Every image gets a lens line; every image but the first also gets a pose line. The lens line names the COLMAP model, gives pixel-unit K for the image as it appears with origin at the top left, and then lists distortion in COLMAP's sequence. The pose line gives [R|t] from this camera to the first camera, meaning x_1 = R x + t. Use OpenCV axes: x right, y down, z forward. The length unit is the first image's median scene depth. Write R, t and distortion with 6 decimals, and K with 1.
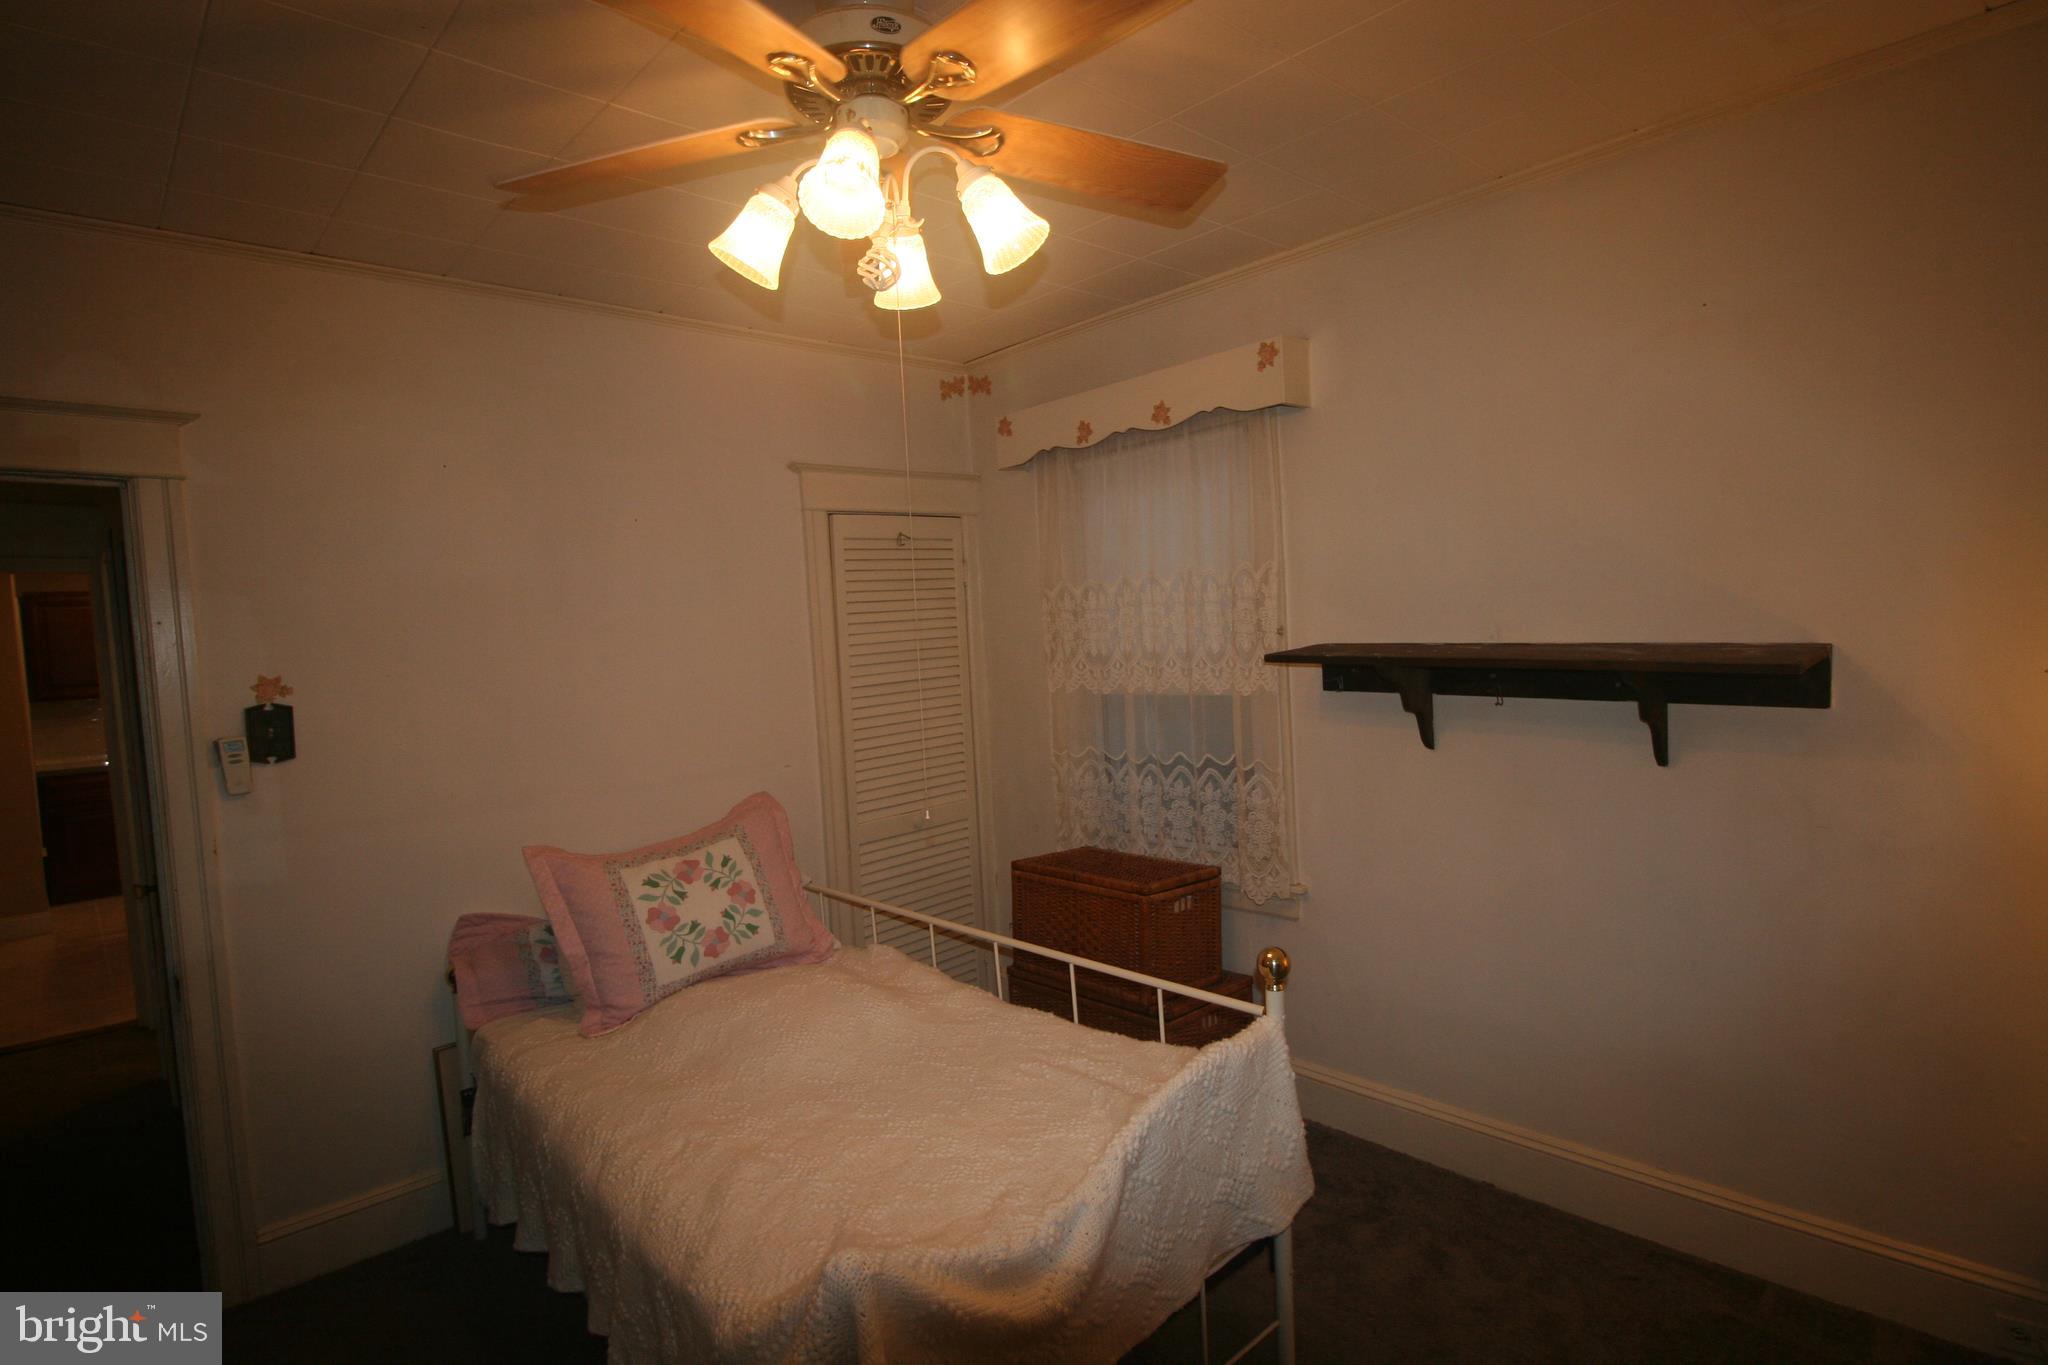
lens RADIAL K [[1060.5, 0, 1039.5], [0, 1060.5, 683.3], [0, 0, 1]] dist [-0.001653, -0.001110]
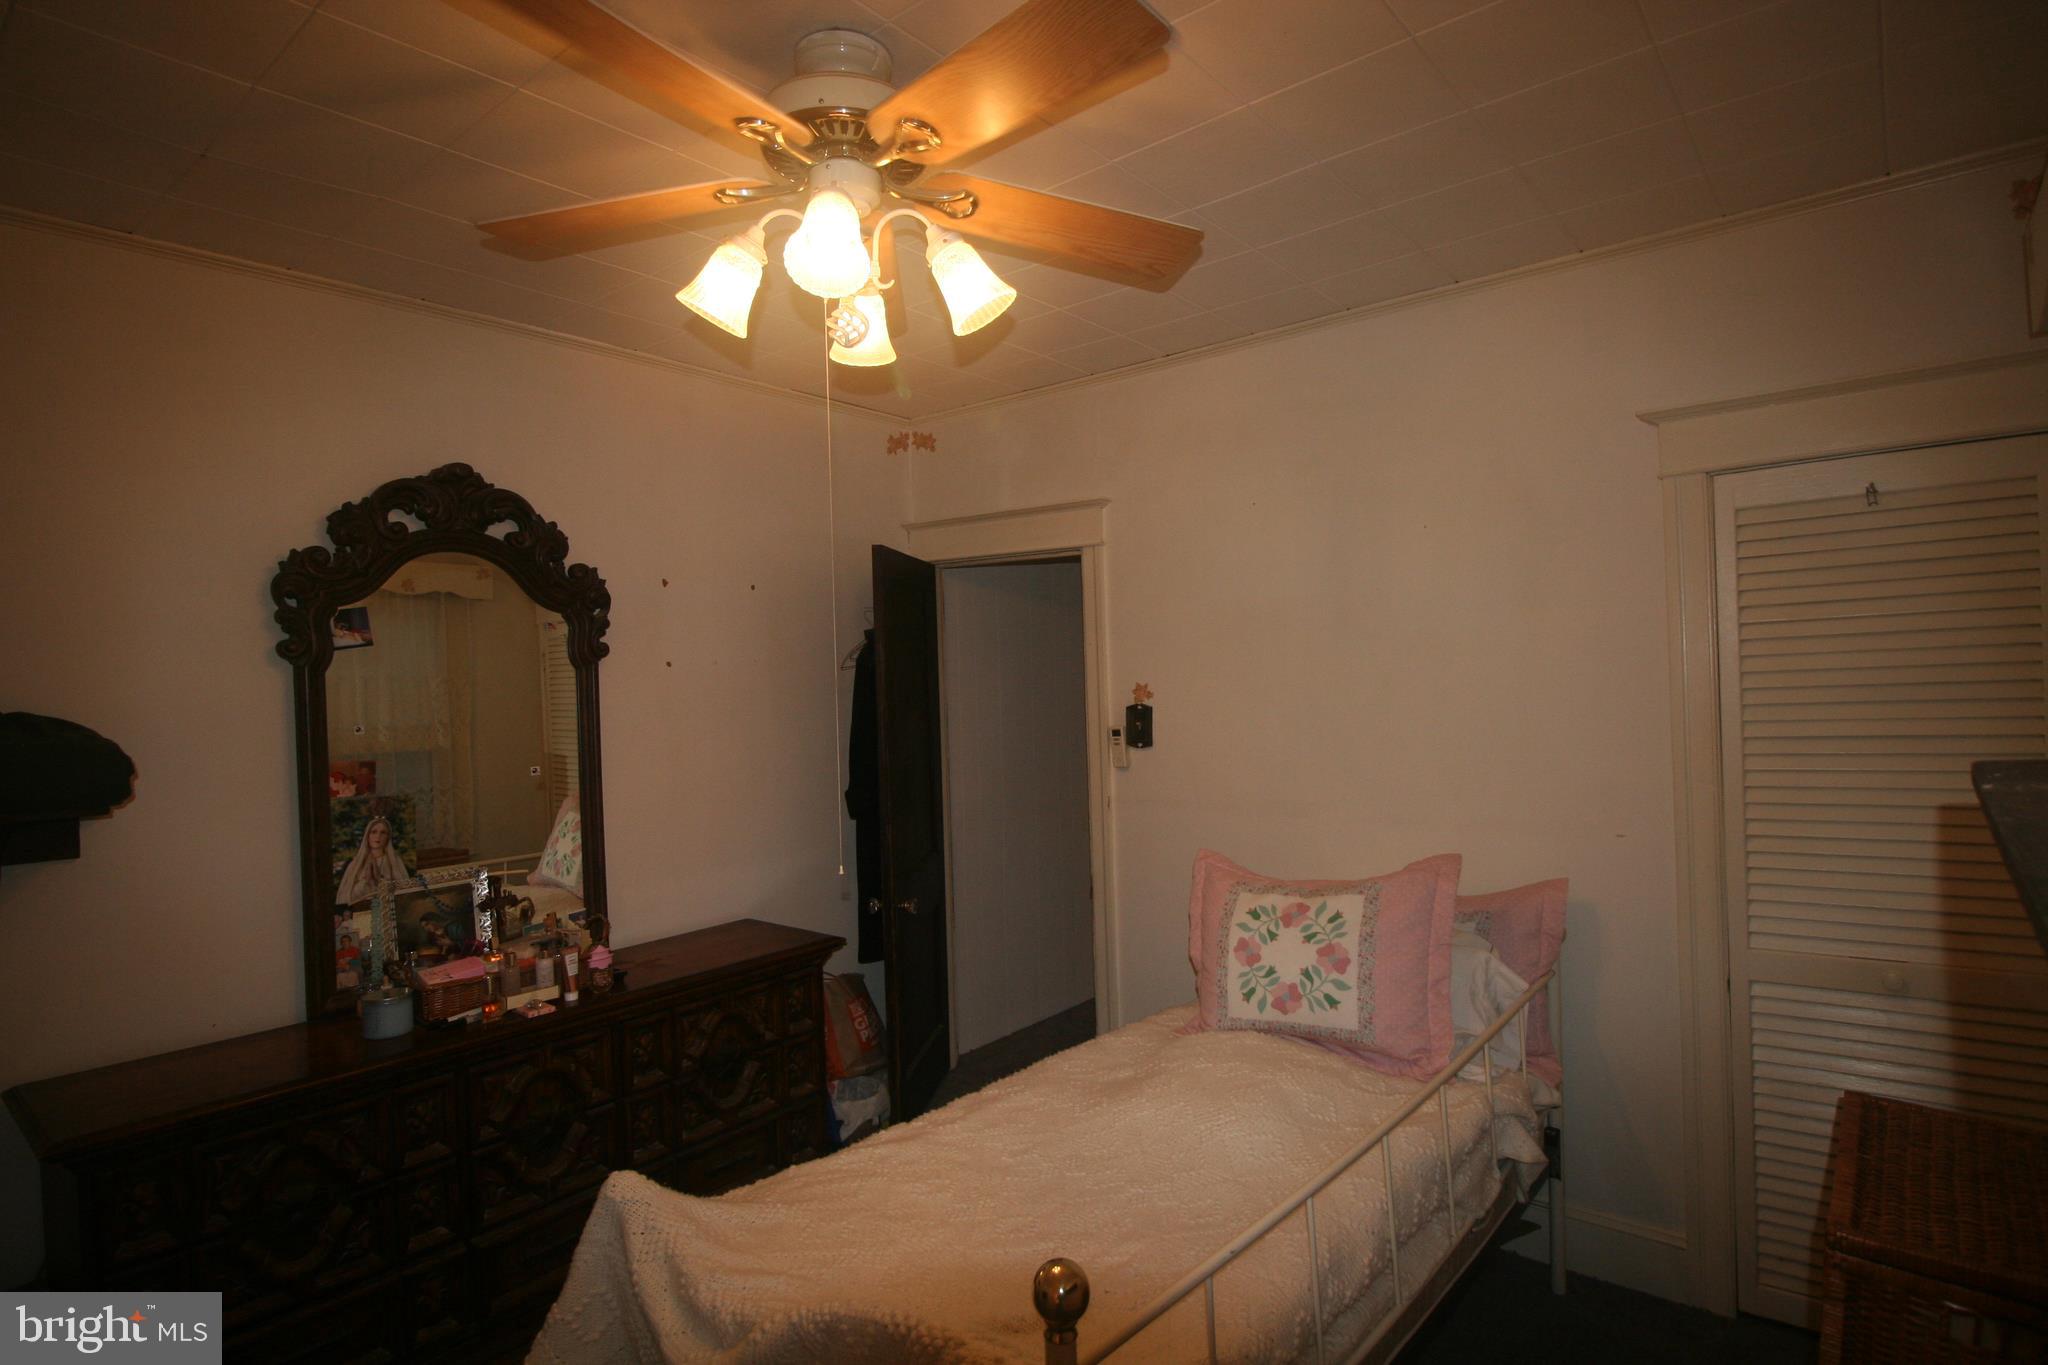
lens RADIAL K [[1060.5, 0, 1039.5], [0, 1060.5, 683.3], [0, 0, 1]] dist [-0.001653, -0.001110]
pose [[0.123433, 0.049920, -0.991097, 0.570435], [-0.033433, 0.998376, 0.046122, -0.062417], [0.991790, 0.027442, 0.124901, 0.680390]]
